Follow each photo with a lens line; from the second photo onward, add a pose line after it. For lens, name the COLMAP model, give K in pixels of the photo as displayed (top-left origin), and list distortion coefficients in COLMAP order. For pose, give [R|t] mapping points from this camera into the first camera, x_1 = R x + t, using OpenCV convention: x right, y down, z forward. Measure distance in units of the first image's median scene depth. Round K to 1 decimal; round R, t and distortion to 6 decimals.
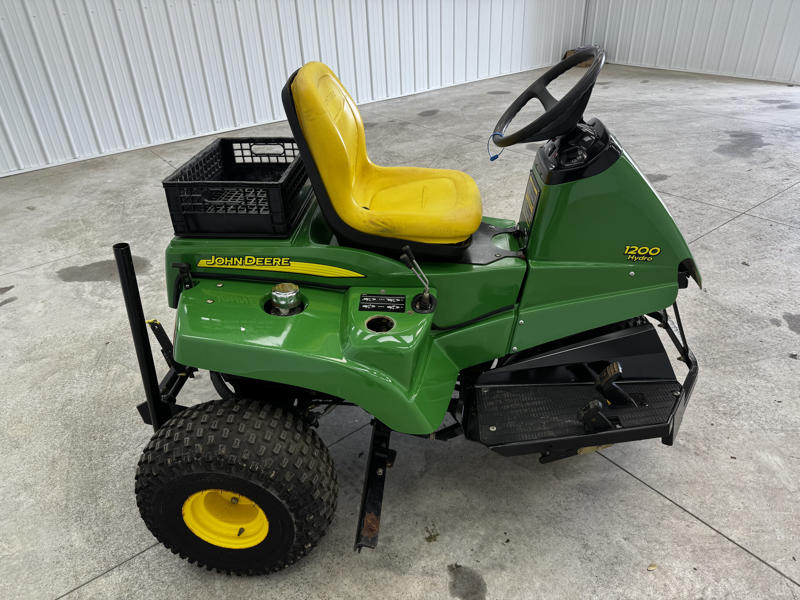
lens RADIAL K [[565.9, 0, 402.5], [0, 565.9, 295.7], [0, 0, 1]] dist [0.002880, -0.005336]
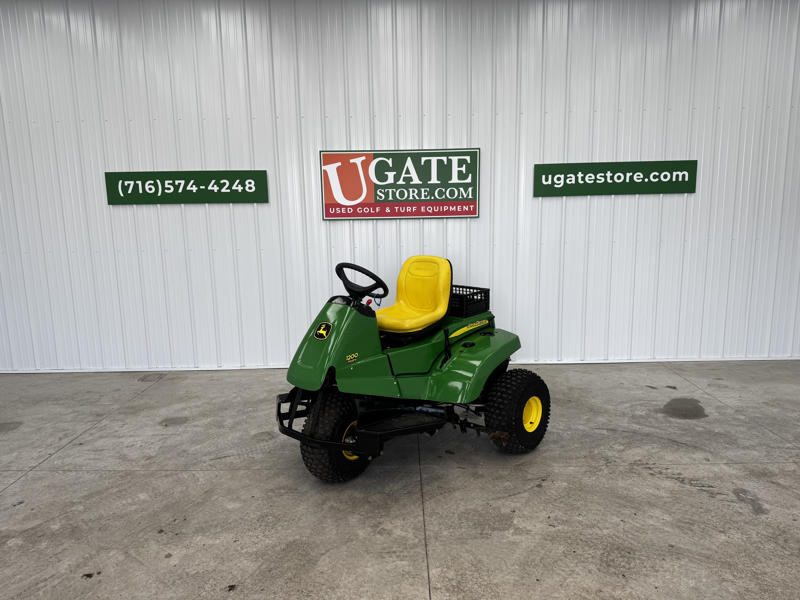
lens RADIAL K [[556.7, 0, 401.5], [0, 556.7, 280.2], [0, 0, 1]] dist [0.002461, -0.002964]
pose [[-0.616973, 0.148934, -0.772763, 1.588265], [-0.364622, 0.816083, 0.448397, -1.191353], [0.697421, 0.558415, -0.449196, 1.807449]]
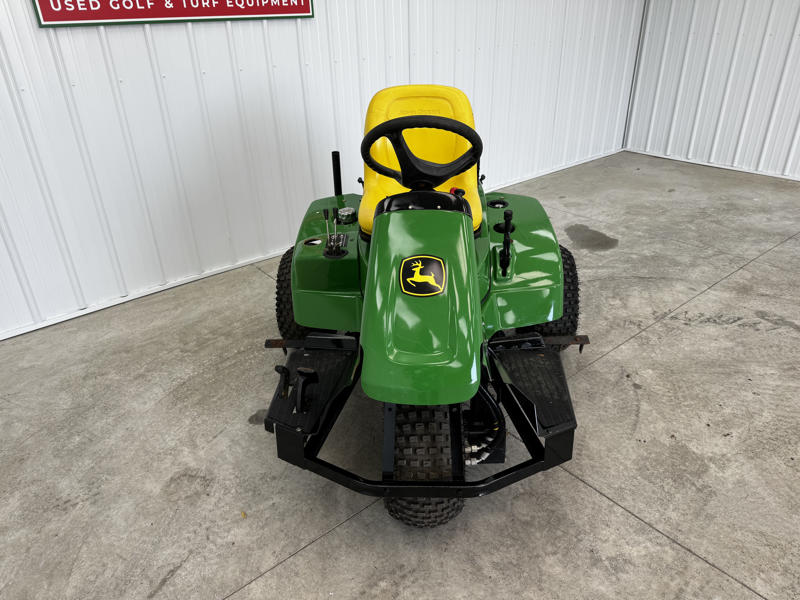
lens RADIAL K [[563.3, 0, 400.0], [0, 563.3, 300.0], [0, 0, 1]] dist [-0.002596, 0.002158]
pose [[0.028483, 0.495526, -0.868126, 1.133803], [-0.487159, 0.765239, 0.420814, -0.482887], [0.872849, 0.410930, 0.263196, 0.703097]]
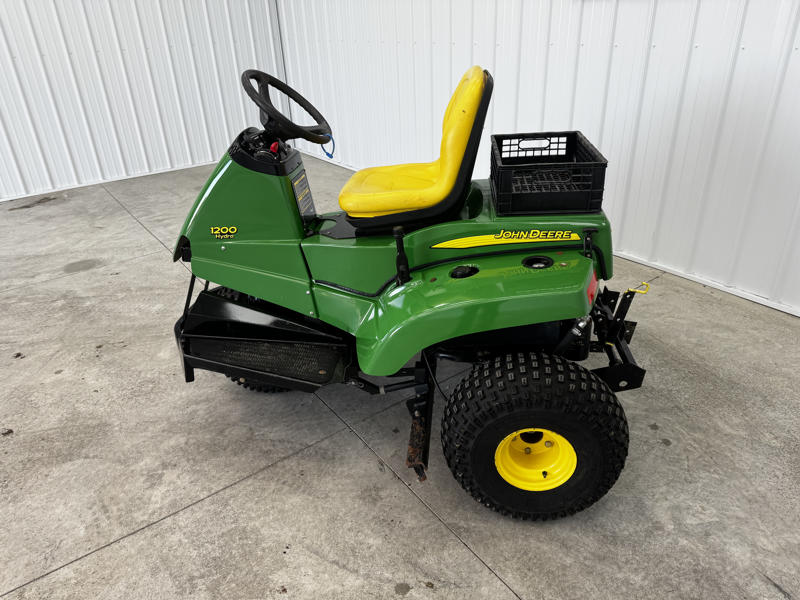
lens RADIAL K [[565.9, 0, 402.5], [0, 565.9, 295.7], [0, 0, 1]] dist [0.002880, -0.005336]
pose [[-0.996528, 0.054143, 0.063246, -0.048155], [0.082484, 0.538863, 0.838345, -1.005596], [0.011310, 0.840651, -0.541459, 1.776234]]
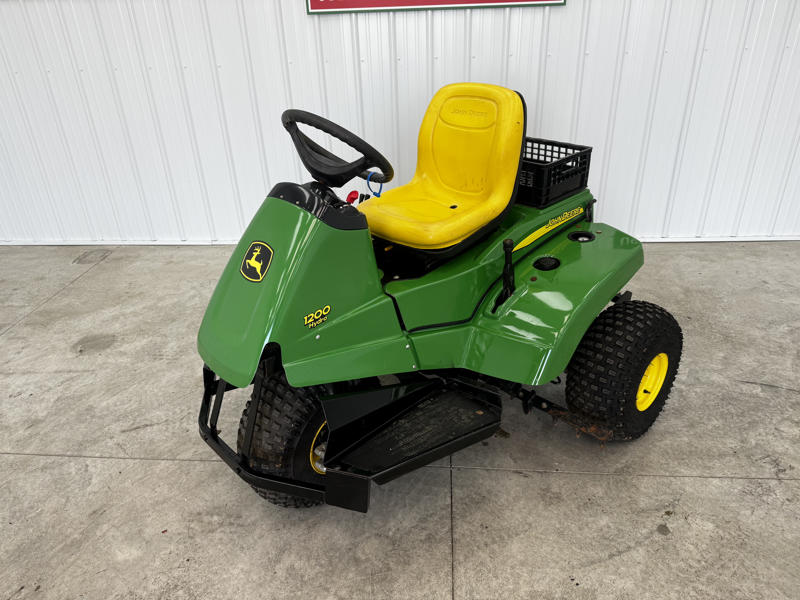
lens RADIAL K [[563.7, 0, 400.0], [0, 563.7, 300.0], [0, 0, 1]] dist [-0.000484, -0.006312]
pose [[-0.671383, 0.396149, -0.626347, 0.821018], [-0.324900, 0.602272, 0.729184, -0.846475], [0.666097, 0.693062, -0.275646, 1.359467]]
